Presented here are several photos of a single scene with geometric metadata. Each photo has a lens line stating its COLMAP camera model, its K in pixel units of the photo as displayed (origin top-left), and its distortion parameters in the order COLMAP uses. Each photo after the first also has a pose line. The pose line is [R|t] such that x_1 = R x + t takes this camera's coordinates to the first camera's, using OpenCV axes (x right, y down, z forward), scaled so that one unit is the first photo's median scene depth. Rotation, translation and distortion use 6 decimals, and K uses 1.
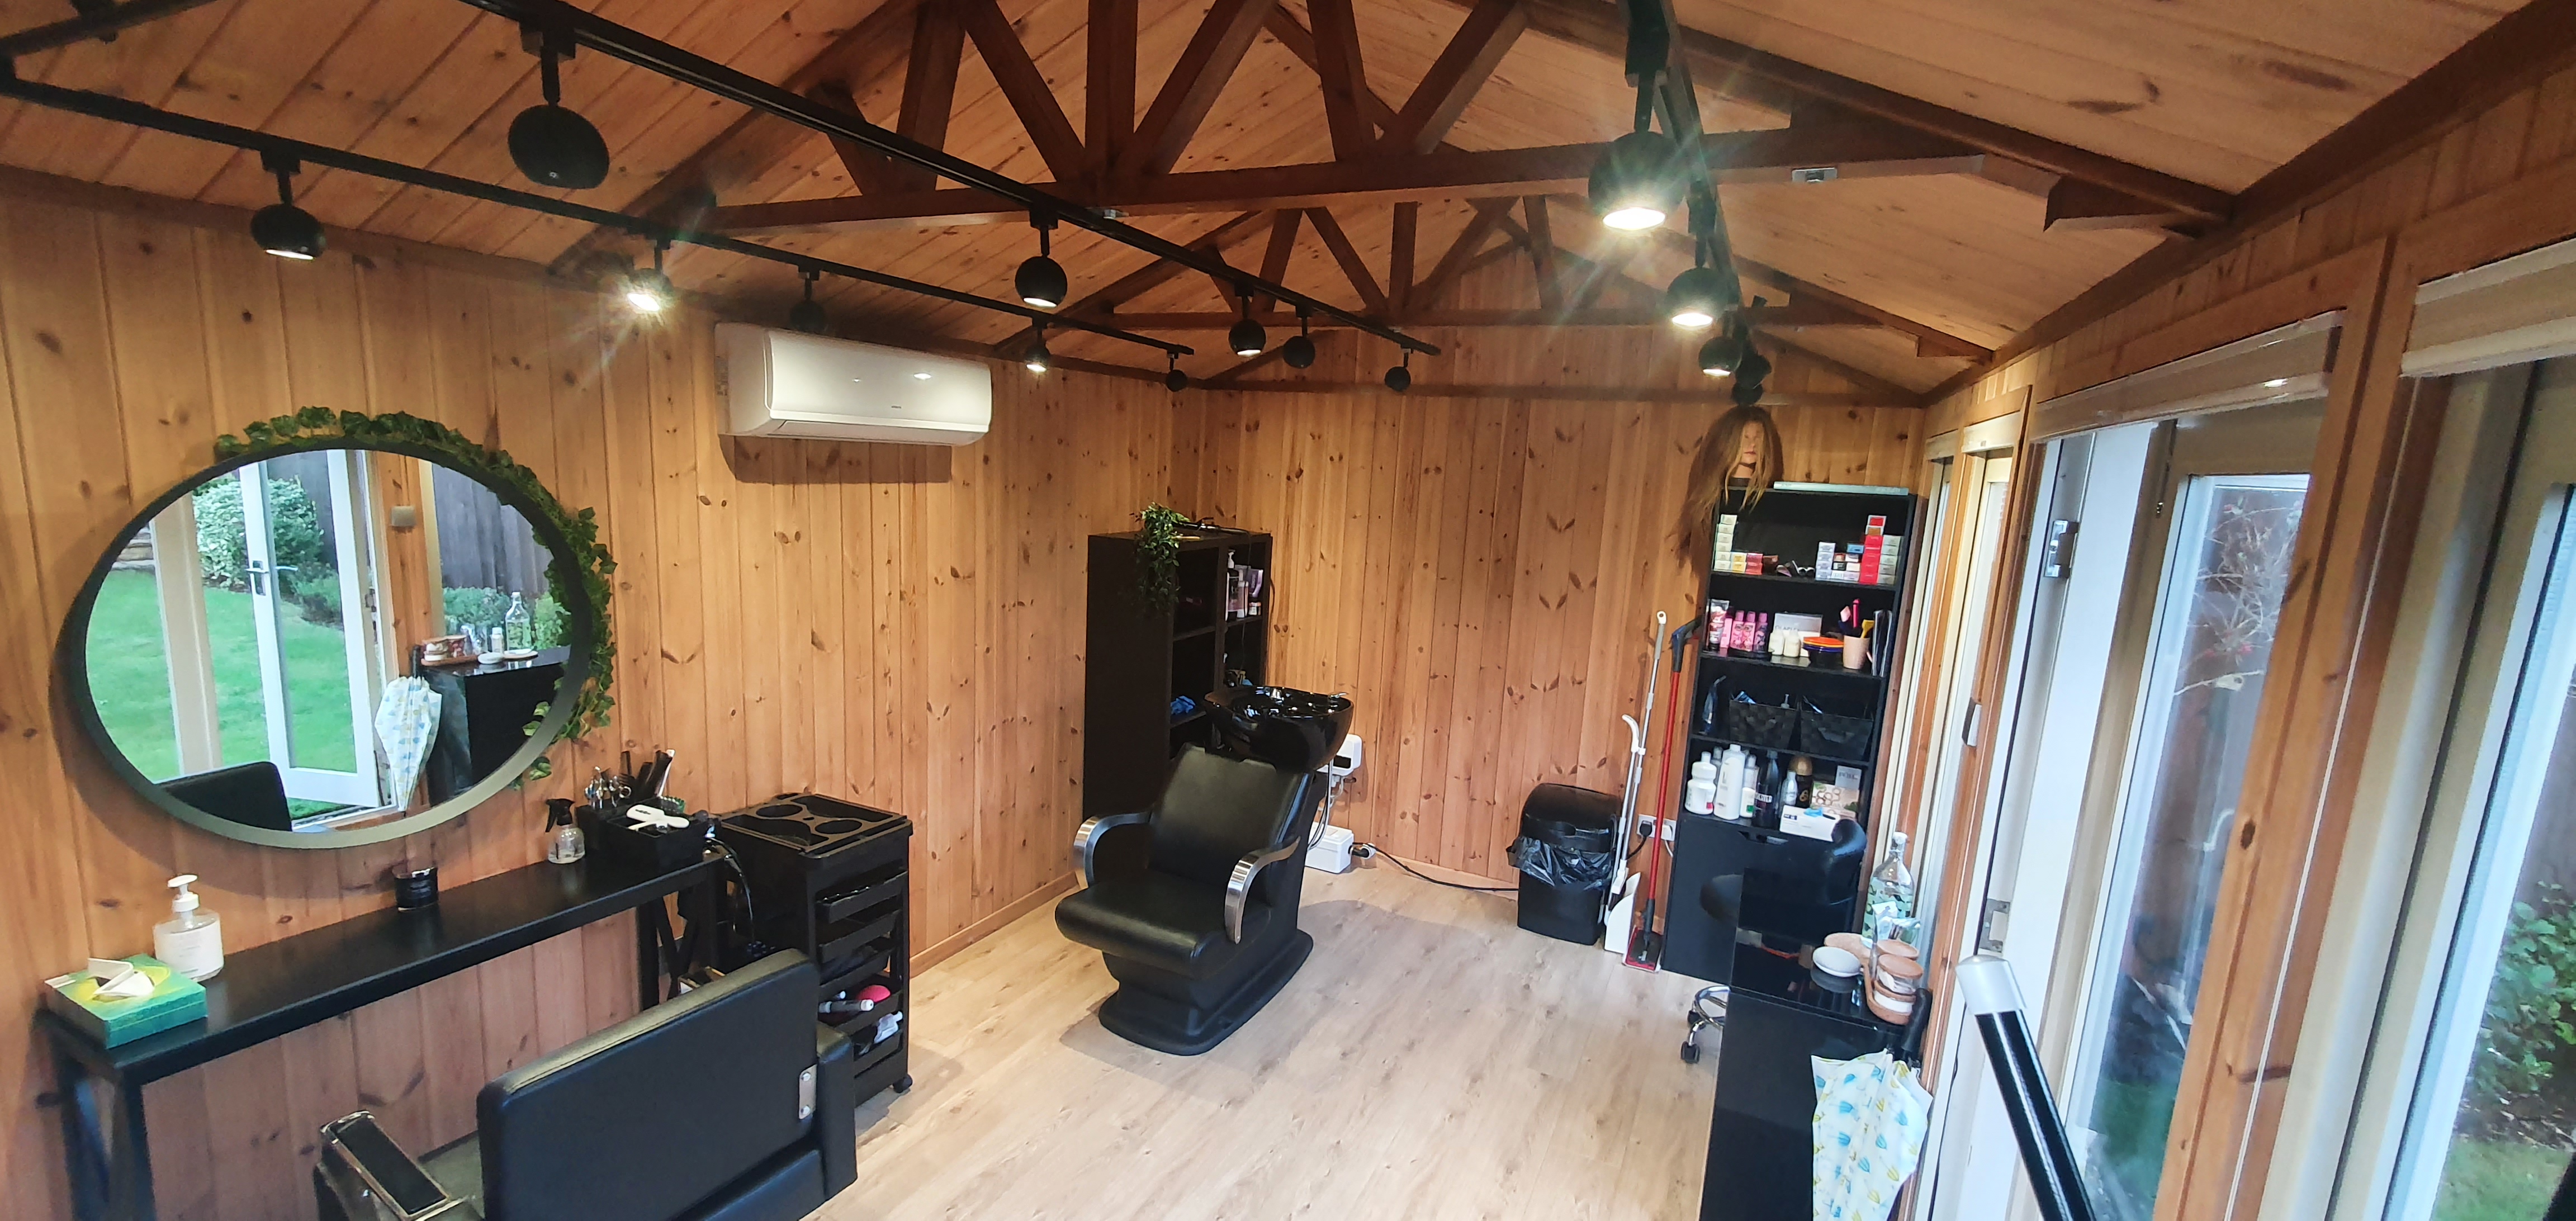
lens RADIAL K [[1016.5, 0, 1291.1], [0, 1016.5, 616.1], [0, 0, 1]] dist [0.000308, 0.000018]
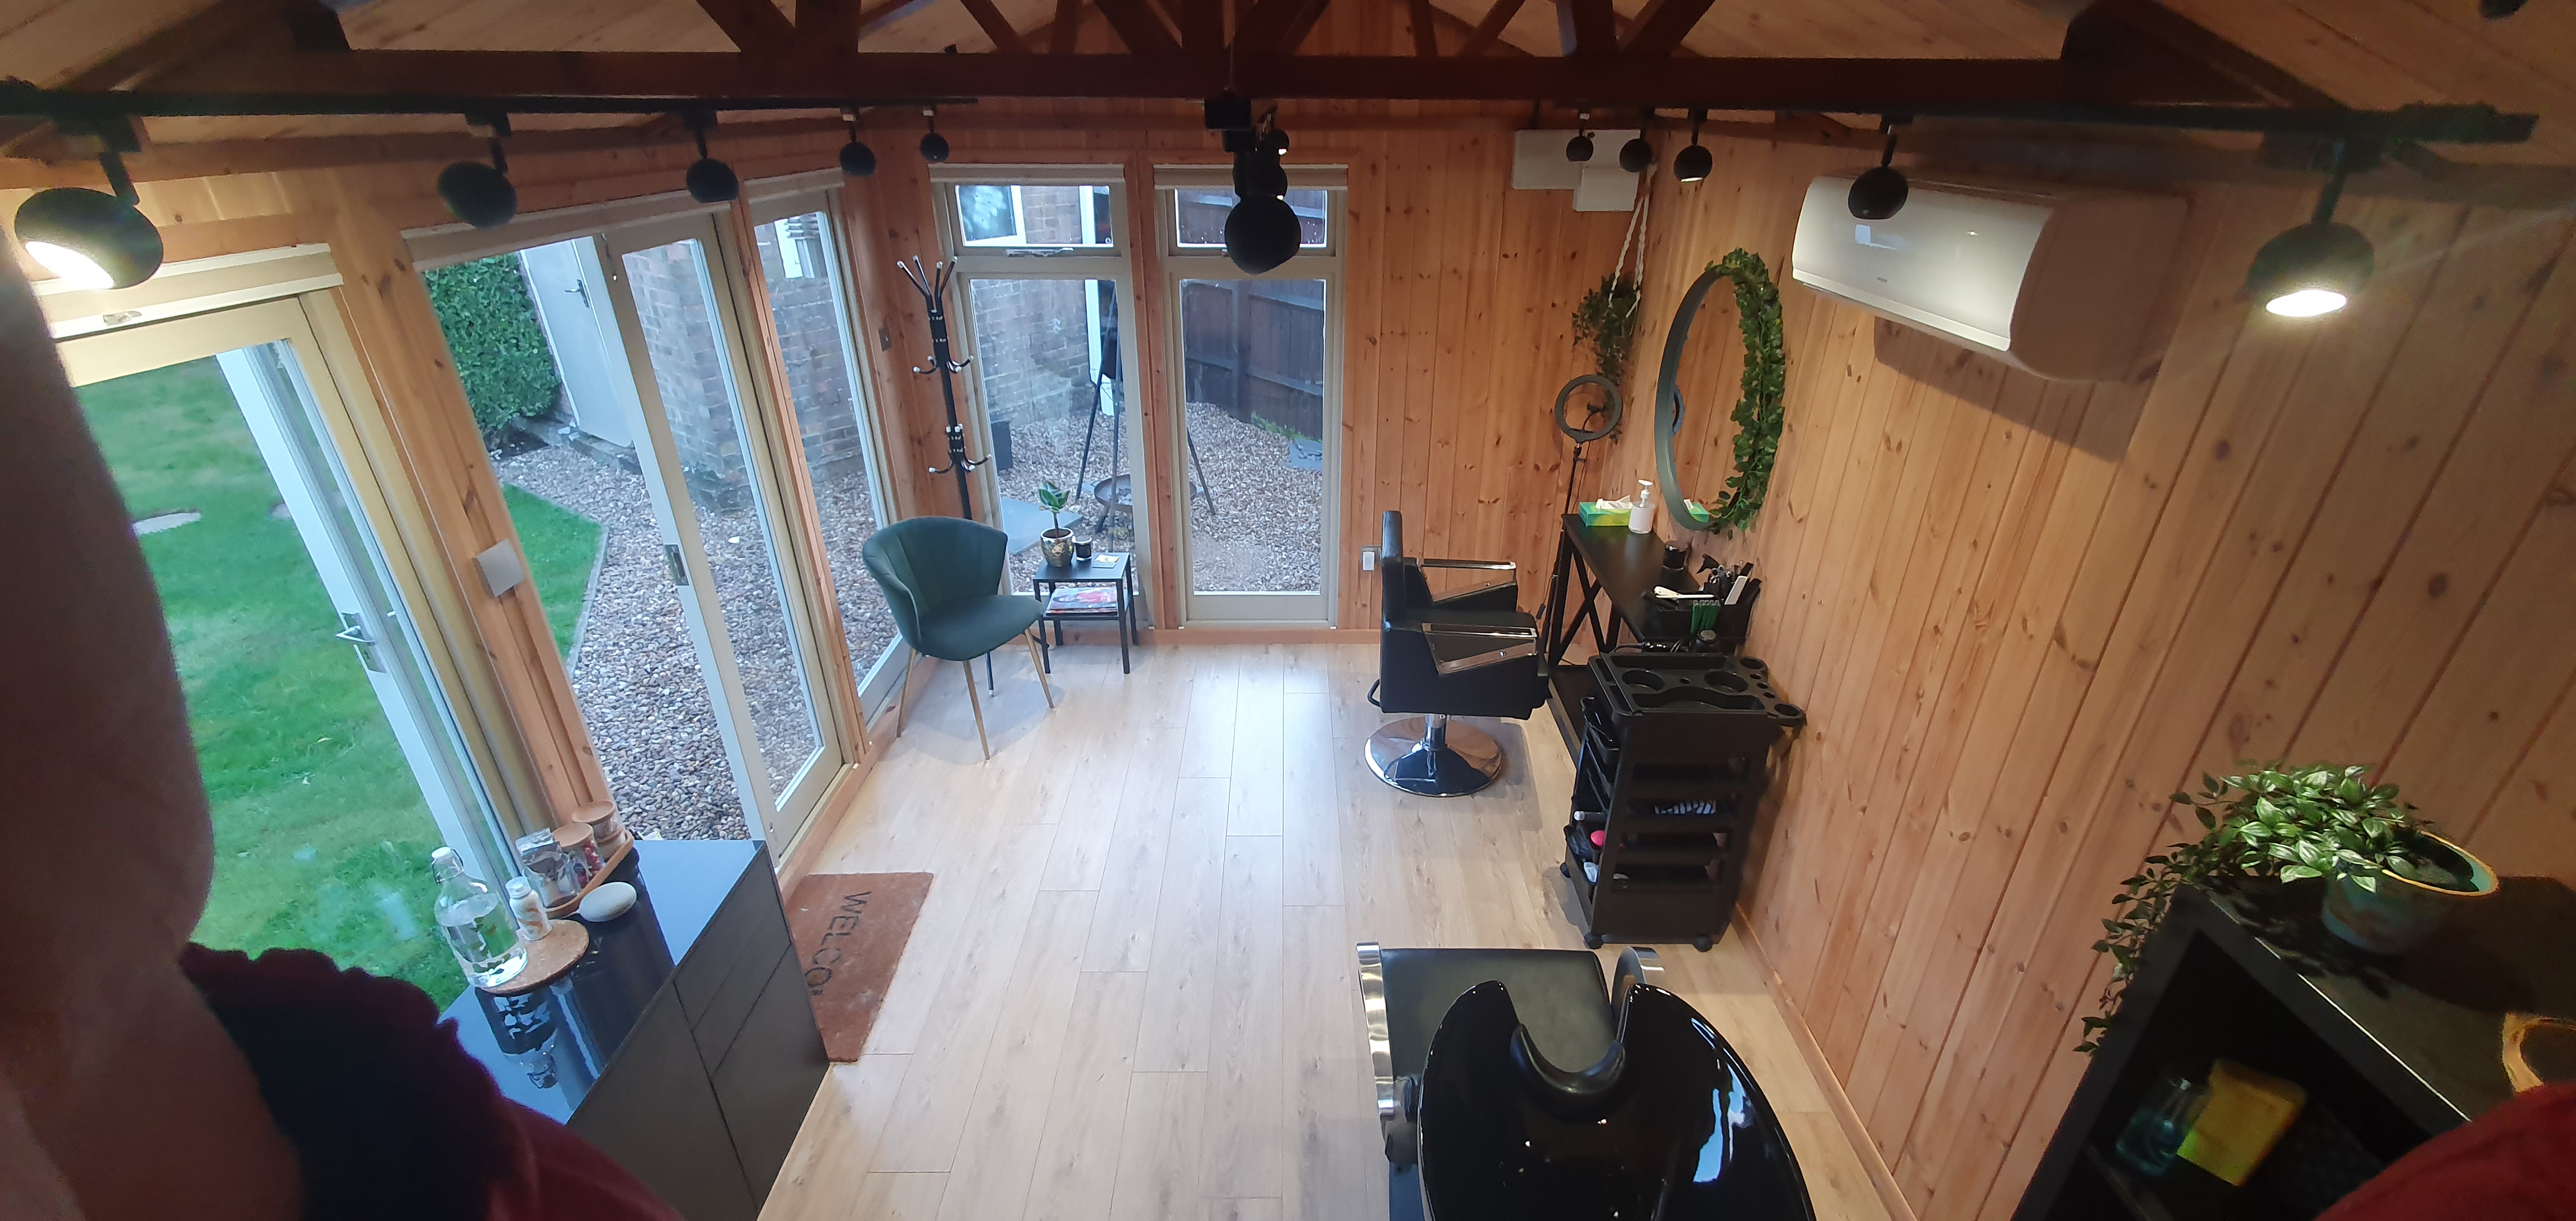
lens RADIAL K [[1016.5, 0, 1288.5], [0, 1016.5, 615.6], [0, 0, 1]] dist [0.000308, 0.000018]
pose [[-0.894501, 0.148890, -0.421545, 0.259383], [-0.120790, 0.827356, 0.548535, -0.315493], [0.430439, 0.541584, -0.722087, 1.318955]]
